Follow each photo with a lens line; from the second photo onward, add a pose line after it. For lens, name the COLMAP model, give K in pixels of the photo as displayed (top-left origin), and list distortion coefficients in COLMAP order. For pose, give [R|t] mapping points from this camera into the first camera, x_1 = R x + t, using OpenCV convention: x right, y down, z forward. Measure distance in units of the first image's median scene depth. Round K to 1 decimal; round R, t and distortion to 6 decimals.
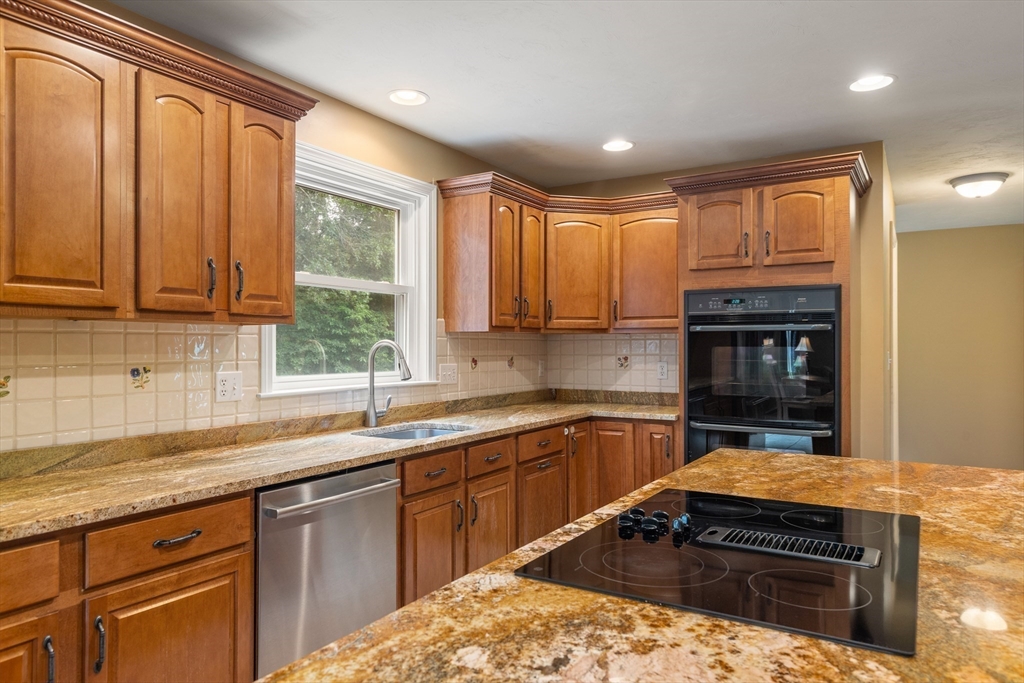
lens RADIAL K [[669.2, 0, 518.3], [0, 669.2, 346.7], [0, 0, 1]] dist [0.005519, 0.001831]
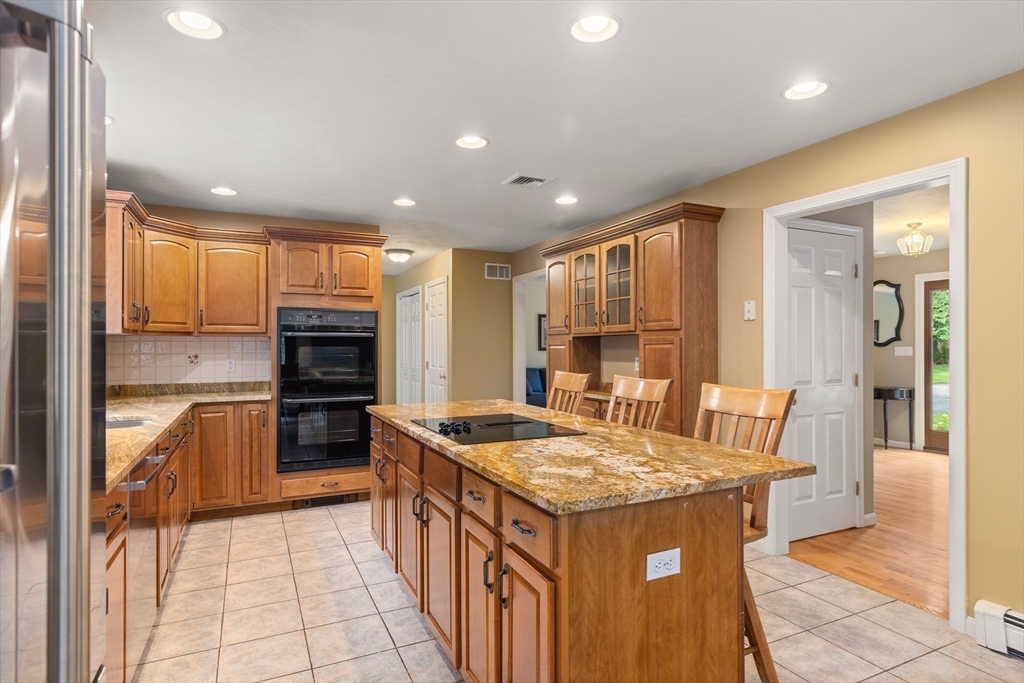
lens RADIAL K [[572.4, 0, 517.5], [0, 572.4, 347.0], [0, 0, 1]] dist [0.008020, 0.000745]
pose [[0.552711, 0.005794, 0.833353, -0.484737], [0.000382, 0.999974, -0.007205, 0.009472], [-0.833373, 0.004301, 0.552694, -0.091227]]
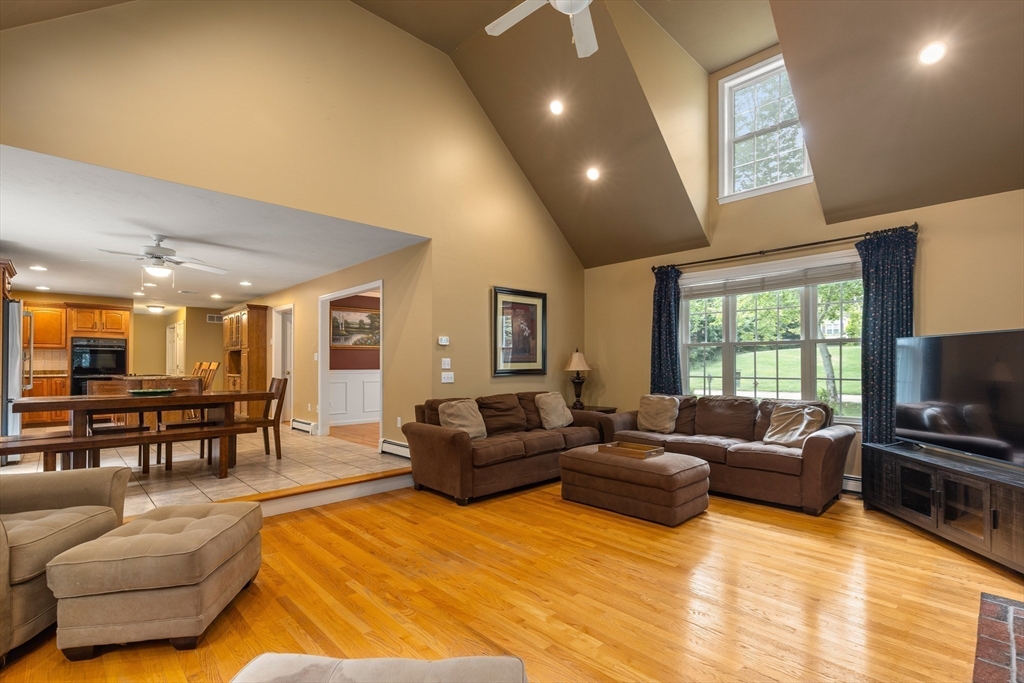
lens RADIAL K [[467.1, 0, 512.4], [0, 467.1, 360.0], [0, 0, 1]] dist [0.002540, 0.001887]
pose [[0.256928, 0.012885, 0.966345, -1.436502], [0.002194, 0.999901, -0.013915, 0.068010], [-0.966428, 0.005696, 0.256874, -1.706587]]
